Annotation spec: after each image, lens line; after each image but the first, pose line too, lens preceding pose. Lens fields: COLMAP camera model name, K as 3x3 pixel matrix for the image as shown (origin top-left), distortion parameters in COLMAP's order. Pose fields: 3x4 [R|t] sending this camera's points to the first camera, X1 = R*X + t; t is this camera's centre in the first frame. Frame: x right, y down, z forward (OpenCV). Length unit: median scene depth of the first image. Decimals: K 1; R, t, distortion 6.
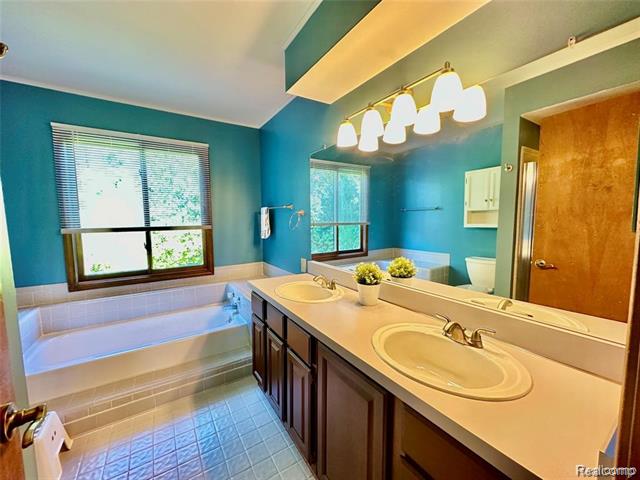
lens RADIAL K [[255.8, 0, 319.9], [0, 255.8, 241.1], [0, 0, 1]] dist [-0.001937, 0.001229]
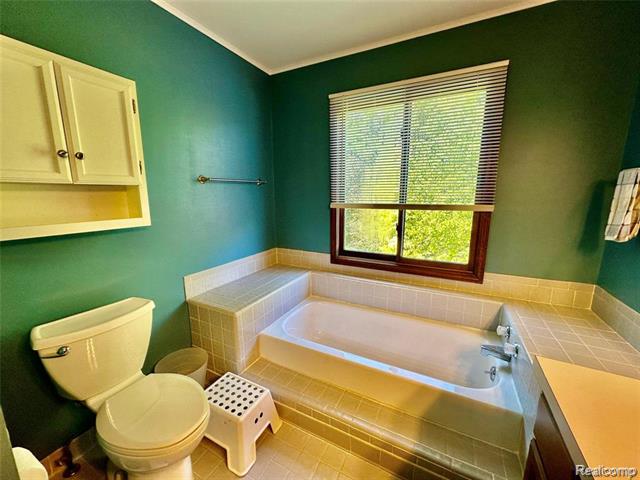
lens RADIAL K [[255.8, 0, 318.4], [0, 255.8, 241.8], [0, 0, 1]] dist [-0.001937, 0.001229]
pose [[0.500089, 0.170010, -0.849122, -0.111338], [-0.082227, 0.985431, 0.148875, -0.037961], [0.862062, -0.004630, 0.506783, 0.380099]]
